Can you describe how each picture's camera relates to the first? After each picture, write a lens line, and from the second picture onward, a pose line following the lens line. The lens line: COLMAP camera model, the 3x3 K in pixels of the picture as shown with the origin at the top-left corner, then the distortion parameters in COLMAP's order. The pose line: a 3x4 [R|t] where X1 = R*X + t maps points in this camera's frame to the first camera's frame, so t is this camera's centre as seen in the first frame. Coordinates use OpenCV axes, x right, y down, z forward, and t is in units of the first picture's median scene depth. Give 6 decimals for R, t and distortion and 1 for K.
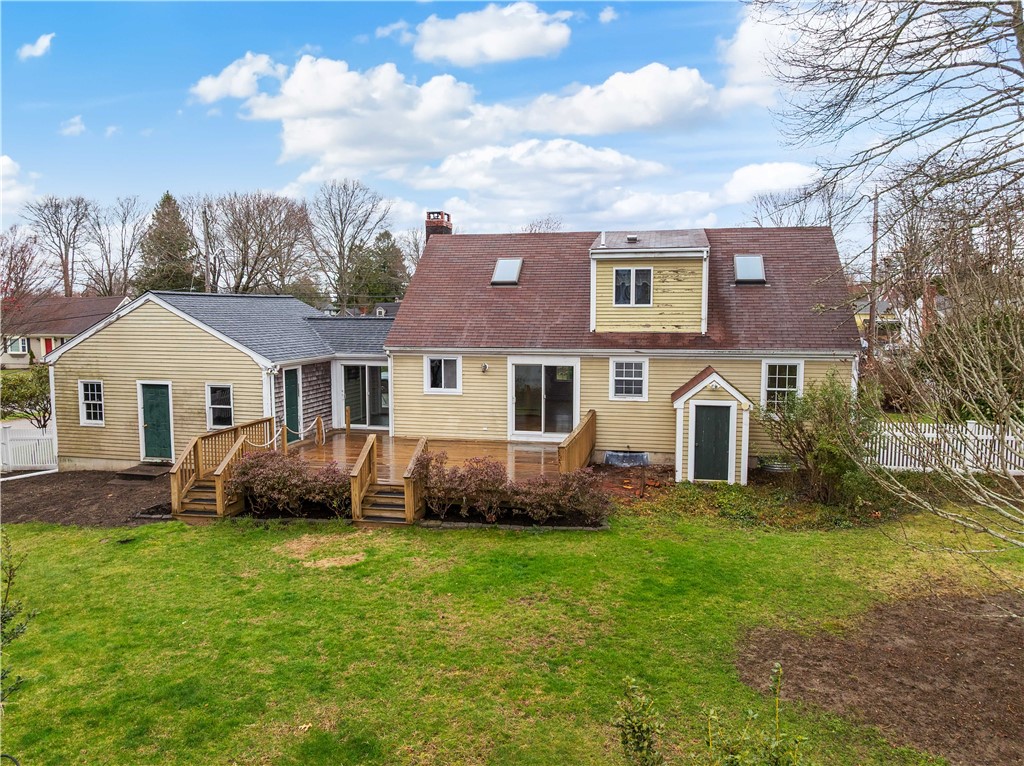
lens RADIAL K [[726.1, 0, 512.8], [0, 726.1, 383.9], [0, 0, 1]] dist [-0.044336, -0.001555]
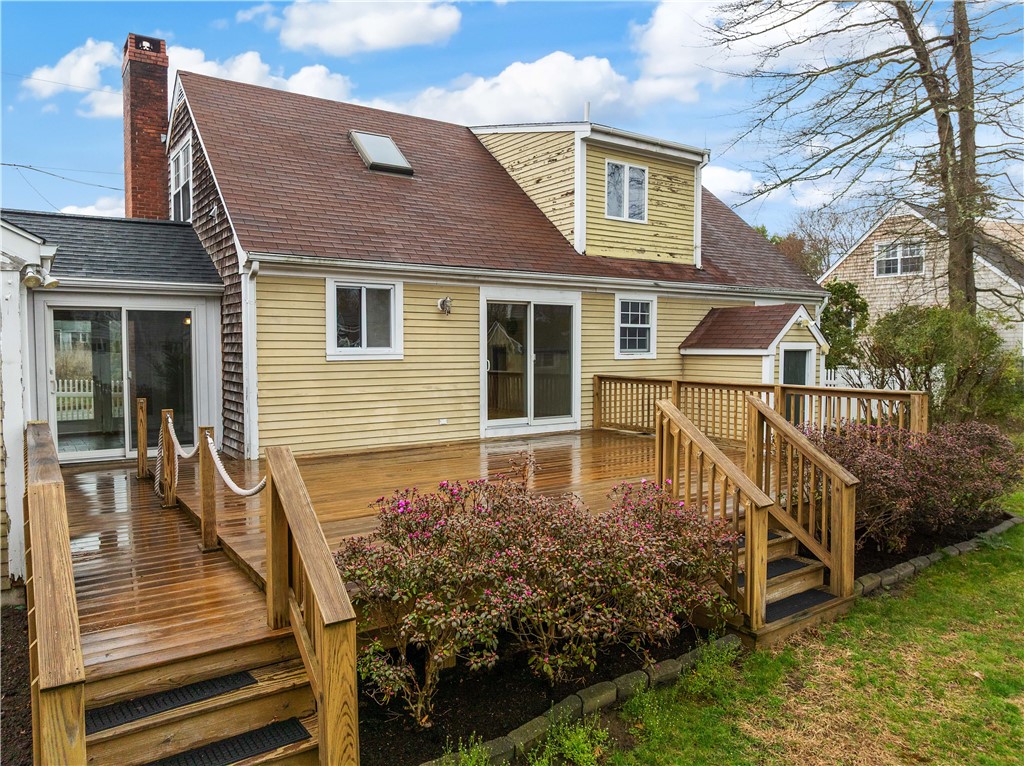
lens RADIAL K [[726.1, 0, 511.7], [0, 726.1, 381.9], [0, 0, 1]] dist [-0.044336, -0.001555]
pose [[0.681610, -0.036229, 0.730818, -0.403336], [0.072284, 0.997222, -0.017981, 0.047562], [-0.728137, 0.065083, 0.682335, 0.617858]]
